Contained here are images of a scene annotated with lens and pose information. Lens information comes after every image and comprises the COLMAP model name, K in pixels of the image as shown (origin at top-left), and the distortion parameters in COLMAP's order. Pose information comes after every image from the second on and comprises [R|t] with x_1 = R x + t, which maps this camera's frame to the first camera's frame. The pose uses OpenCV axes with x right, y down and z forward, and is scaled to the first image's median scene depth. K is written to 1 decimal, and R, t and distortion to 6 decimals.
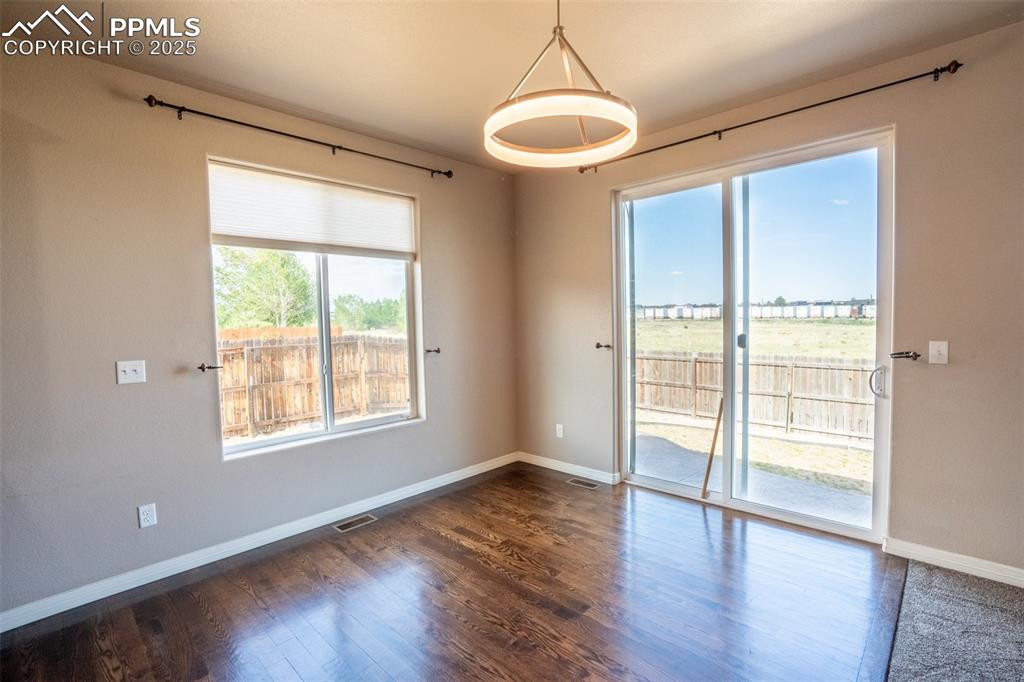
lens RADIAL K [[470.5, 0, 508.9], [0, 470.5, 342.8], [0, 0, 1]] dist [-0.059933, 0.027498]
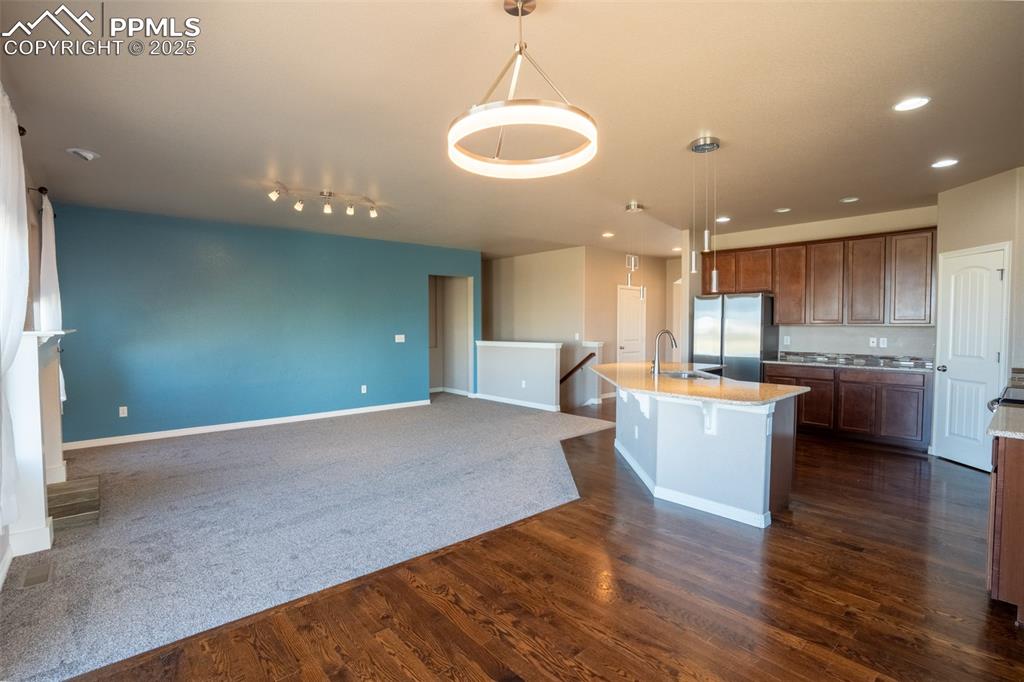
lens RADIAL K [[482.9, 0, 508.3], [0, 482.9, 343.5], [0, 0, 1]] dist [-0.054729, 0.019684]
pose [[-0.996705, 0.022388, 0.077963, 0.036425], [0.029040, 0.995935, 0.085270, -0.055486], [-0.075737, 0.087253, -0.993303, 1.114102]]
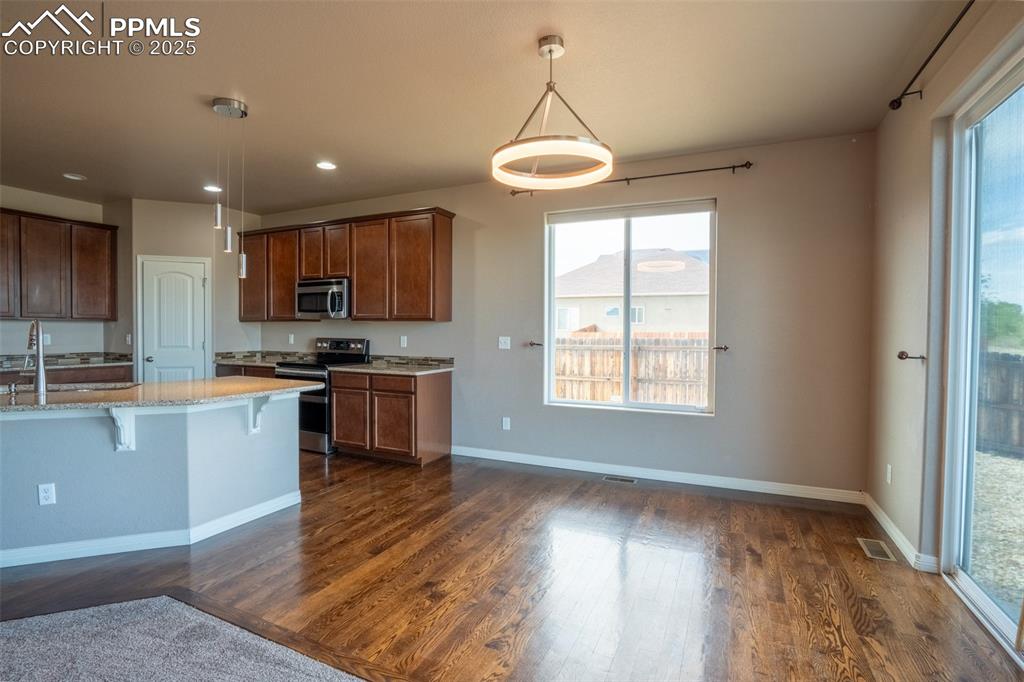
lens RADIAL K [[482.9, 0, 508.3], [0, 482.9, 343.5], [0, 0, 1]] dist [-0.054729, 0.019684]
pose [[0.329189, 0.050691, -0.942903, 0.708247], [-0.058533, 0.997733, 0.033203, -0.000173], [0.942448, 0.044261, 0.331410, 0.257732]]
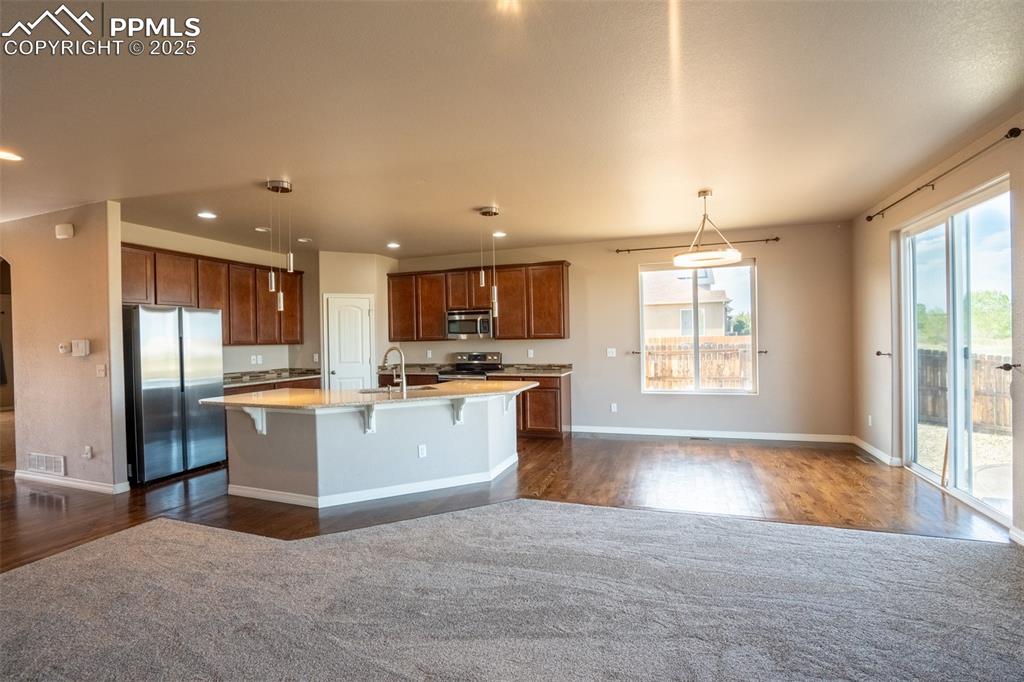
lens RADIAL K [[470.5, 0, 508.9], [0, 470.5, 342.8], [0, 0, 1]] dist [-0.059933, 0.027498]
pose [[0.414469, 0.024567, -0.909732, 1.001268], [-0.033026, 0.999383, 0.011941, -0.004974], [0.909464, 0.025096, 0.415025, -0.484252]]
